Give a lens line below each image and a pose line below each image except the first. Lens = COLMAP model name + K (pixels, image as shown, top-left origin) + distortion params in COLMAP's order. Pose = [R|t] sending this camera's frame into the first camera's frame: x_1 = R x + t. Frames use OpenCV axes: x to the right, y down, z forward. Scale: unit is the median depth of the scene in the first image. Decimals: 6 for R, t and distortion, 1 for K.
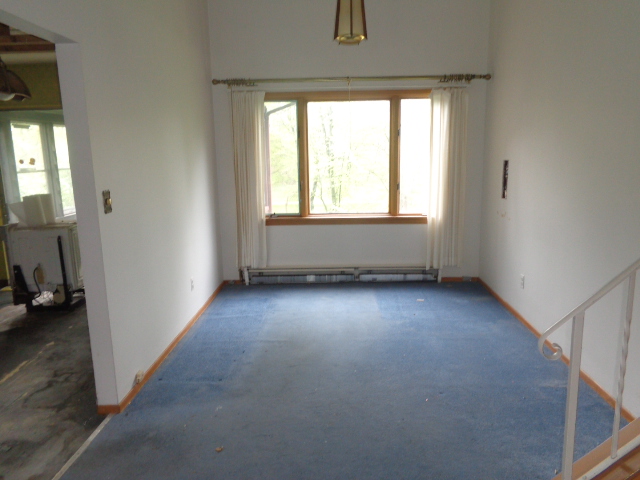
lens RADIAL K [[485.0, 0, 322.5], [0, 485.0, 238.6], [0, 0, 1]] dist [0.006979, 0.007987]
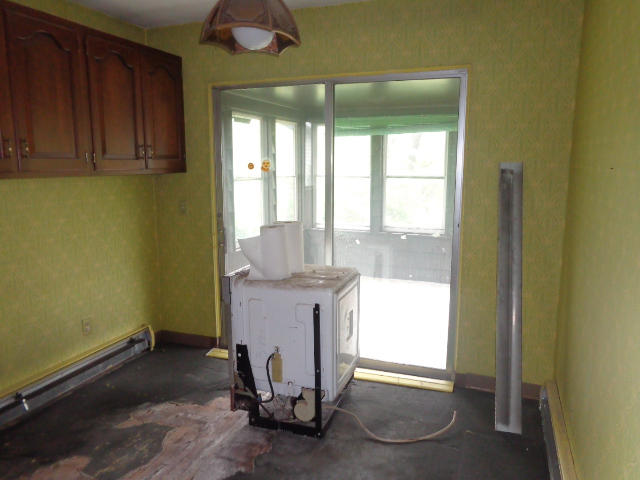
lens RADIAL K [[485.0, 0, 316.4], [0, 485.0, 238.4], [0, 0, 1]] dist [0.006979, 0.007987]
pose [[0.942938, 0.069638, -0.325605, -0.363663], [-0.076167, 0.997068, -0.007331, -0.071894], [0.324140, 0.031713, 0.945478, 0.478480]]
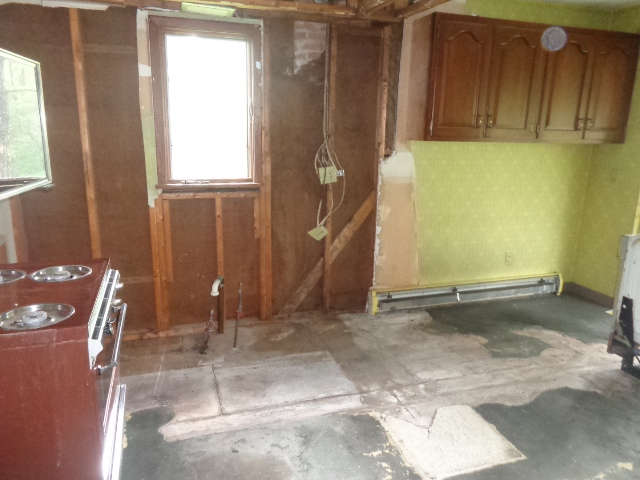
lens RADIAL K [[485.0, 0, 320.9], [0, 485.0, 235.8], [0, 0, 1]] dist [0.006979, 0.007987]
pose [[0.339134, 0.239626, -0.909707, -0.192839], [-0.203154, 0.962852, 0.177890, -0.057337], [0.918540, 0.124482, 0.375217, 0.363908]]
